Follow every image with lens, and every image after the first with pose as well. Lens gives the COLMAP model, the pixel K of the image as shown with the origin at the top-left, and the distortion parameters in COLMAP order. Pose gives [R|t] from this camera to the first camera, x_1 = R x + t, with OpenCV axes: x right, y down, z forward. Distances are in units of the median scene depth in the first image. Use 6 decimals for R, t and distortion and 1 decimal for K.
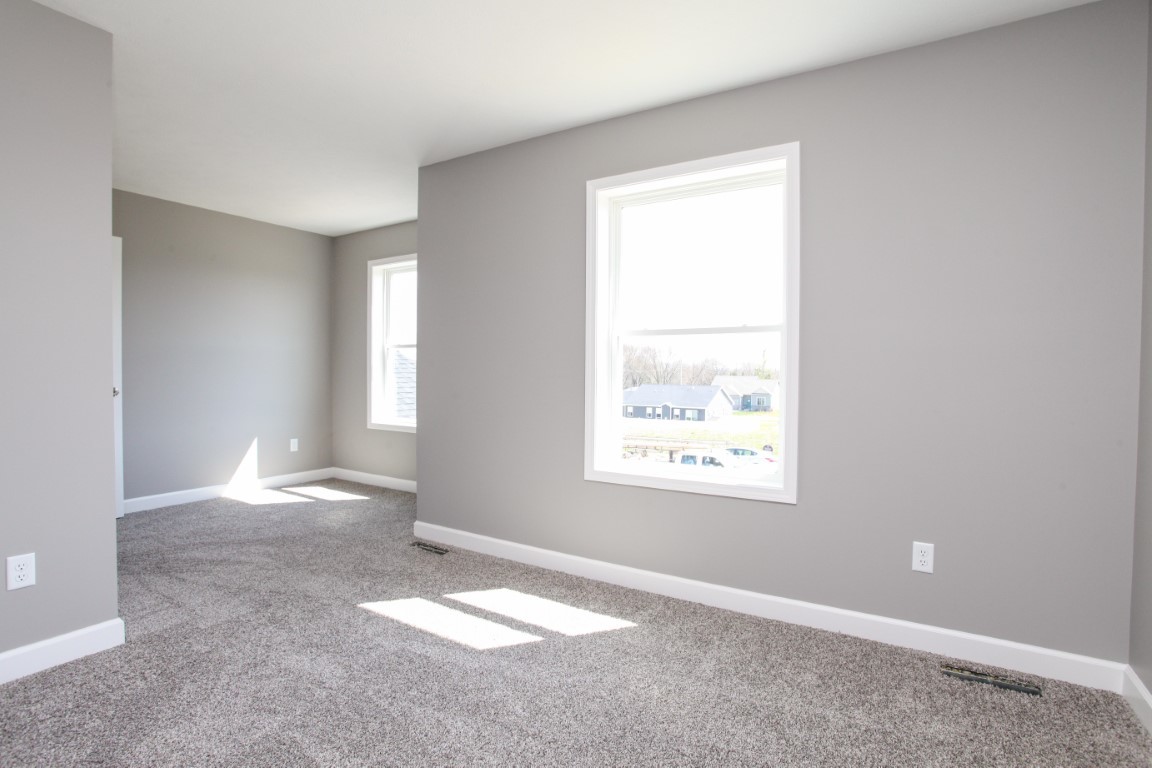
lens RADIAL K [[573.7, 0, 576.0], [0, 573.7, 384.0], [0, 0, 1]] dist [-0.041289, 0.001056]
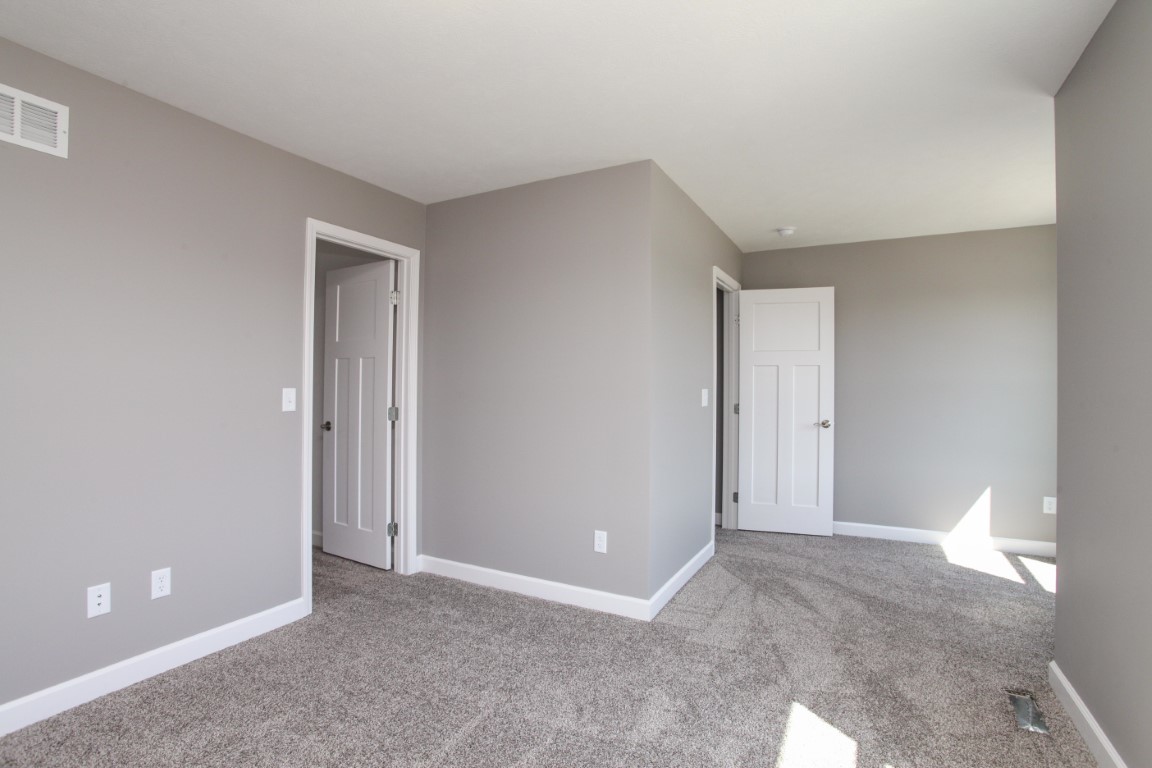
lens RADIAL K [[573.7, 0, 576.0], [0, 573.7, 384.0], [0, 0, 1]] dist [-0.041289, 0.001056]
pose [[0.062066, -0.001649, -0.998071, 0.355739], [-0.033340, 0.999437, -0.003724, -0.053565], [0.997515, 0.033507, 0.061976, 0.518644]]
